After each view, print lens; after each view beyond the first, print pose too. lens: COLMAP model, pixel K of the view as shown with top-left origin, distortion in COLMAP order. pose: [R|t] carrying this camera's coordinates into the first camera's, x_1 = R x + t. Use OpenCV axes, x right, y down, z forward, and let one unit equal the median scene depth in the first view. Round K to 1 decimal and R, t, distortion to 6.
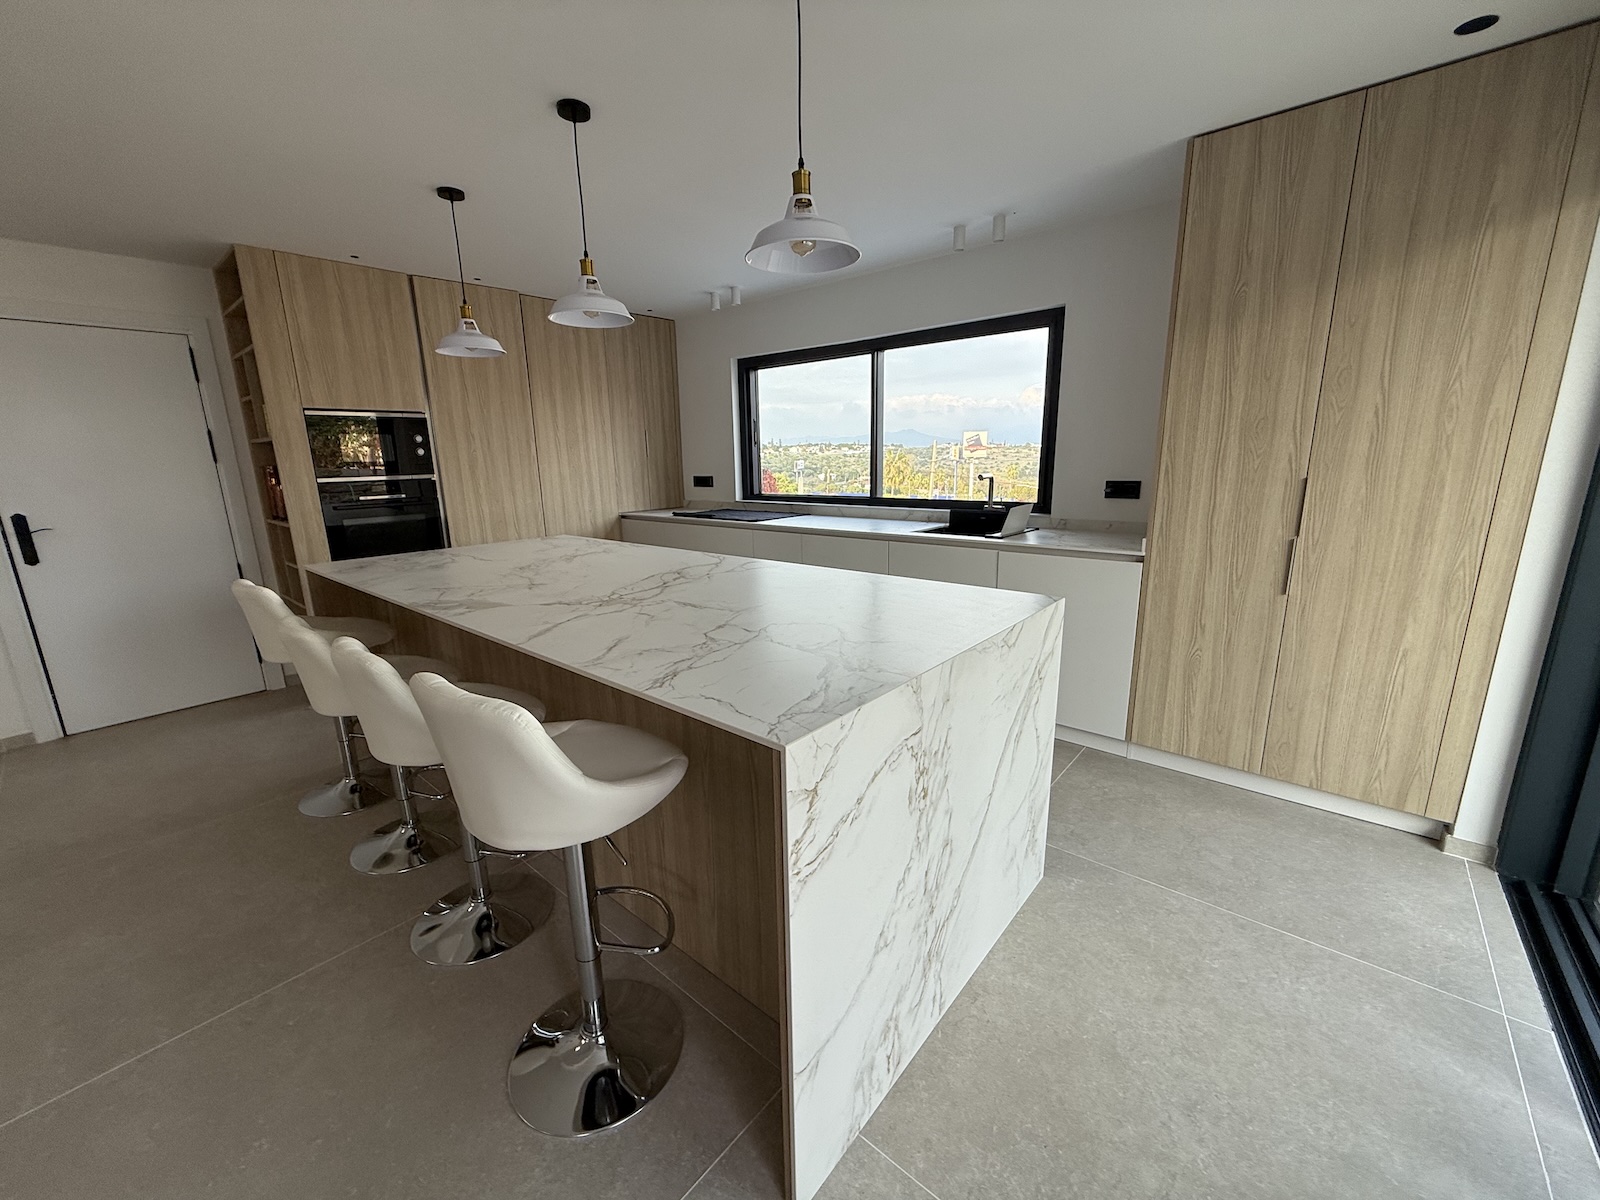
lens RADIAL K [[632.4, 0, 804.3], [0, 632.4, 598.7], [0, 0, 1]] dist [-0.002397, -0.000105]
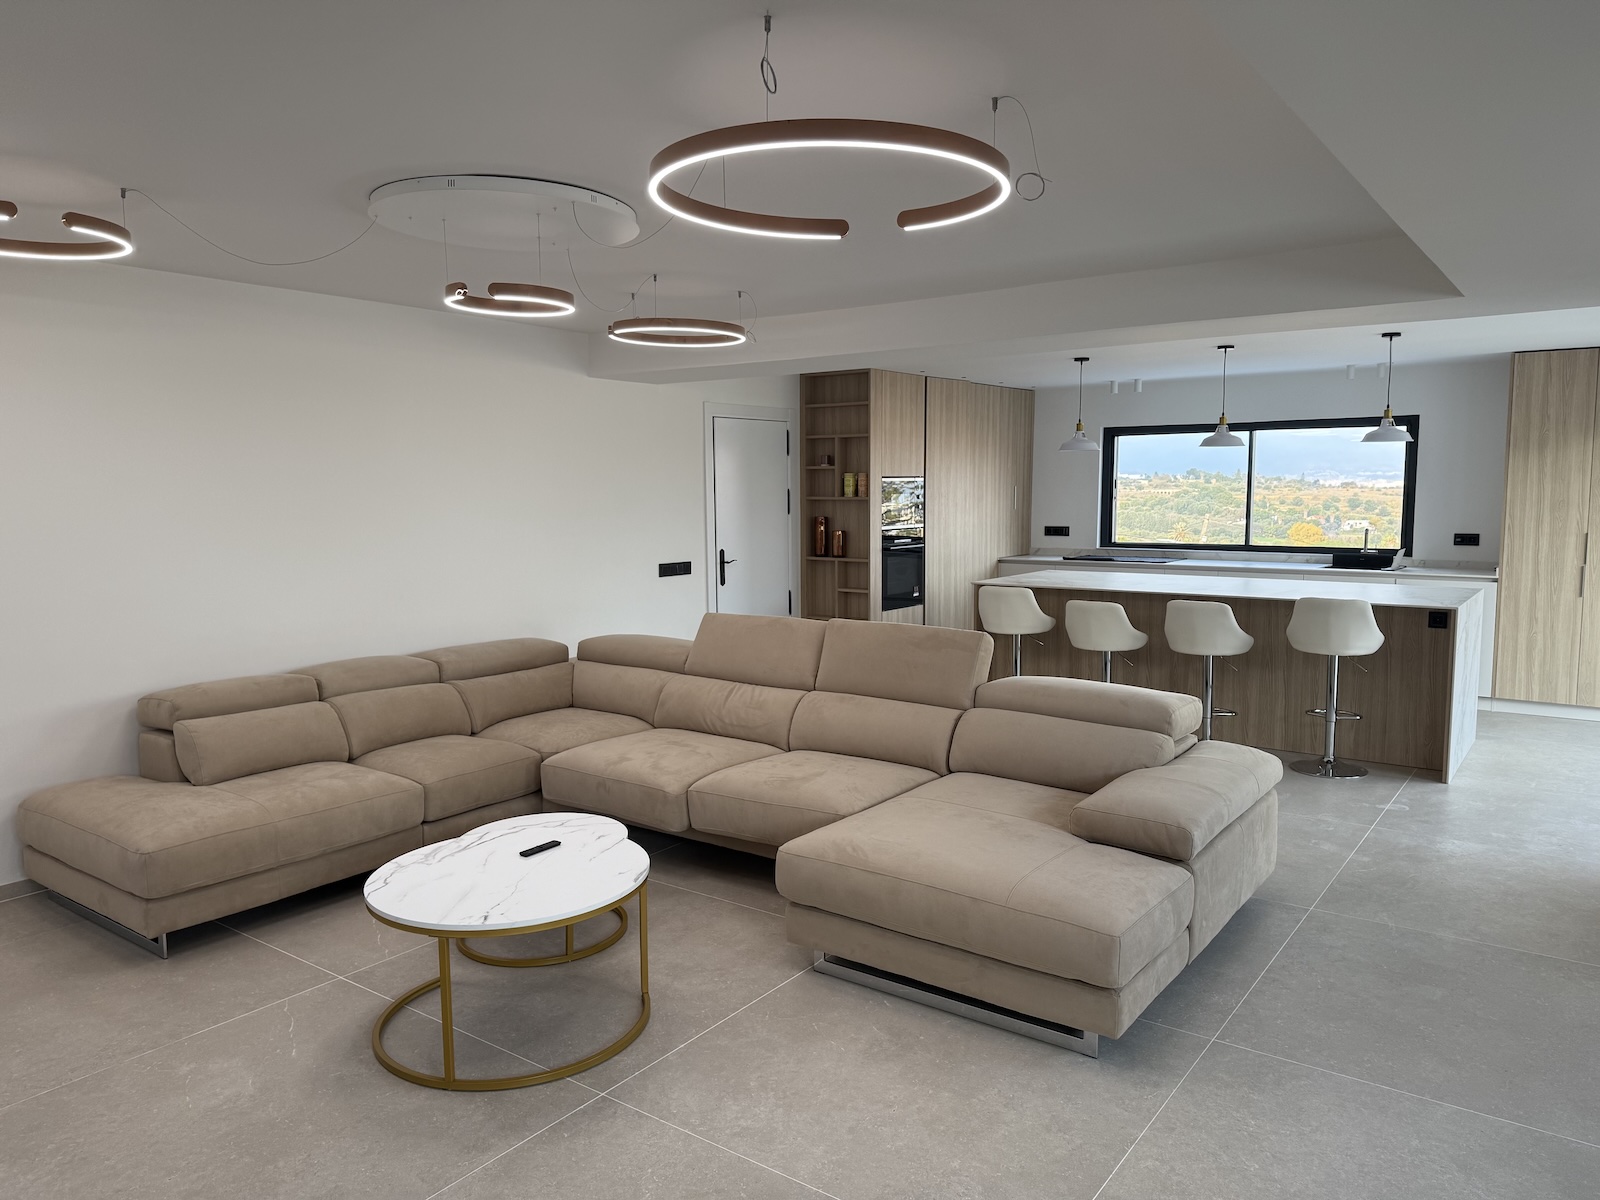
lens RADIAL K [[1138.9, 0, 800.1], [0, 1138.9, 602.5], [0, 0, 1]] dist [-0.001459, -0.003919]
pose [[0.999138, 0.006015, 0.041068, -1.451267], [-0.001071, 0.992850, -0.119366, 0.363013], [-0.041493, 0.119219, 0.992001, -1.928101]]
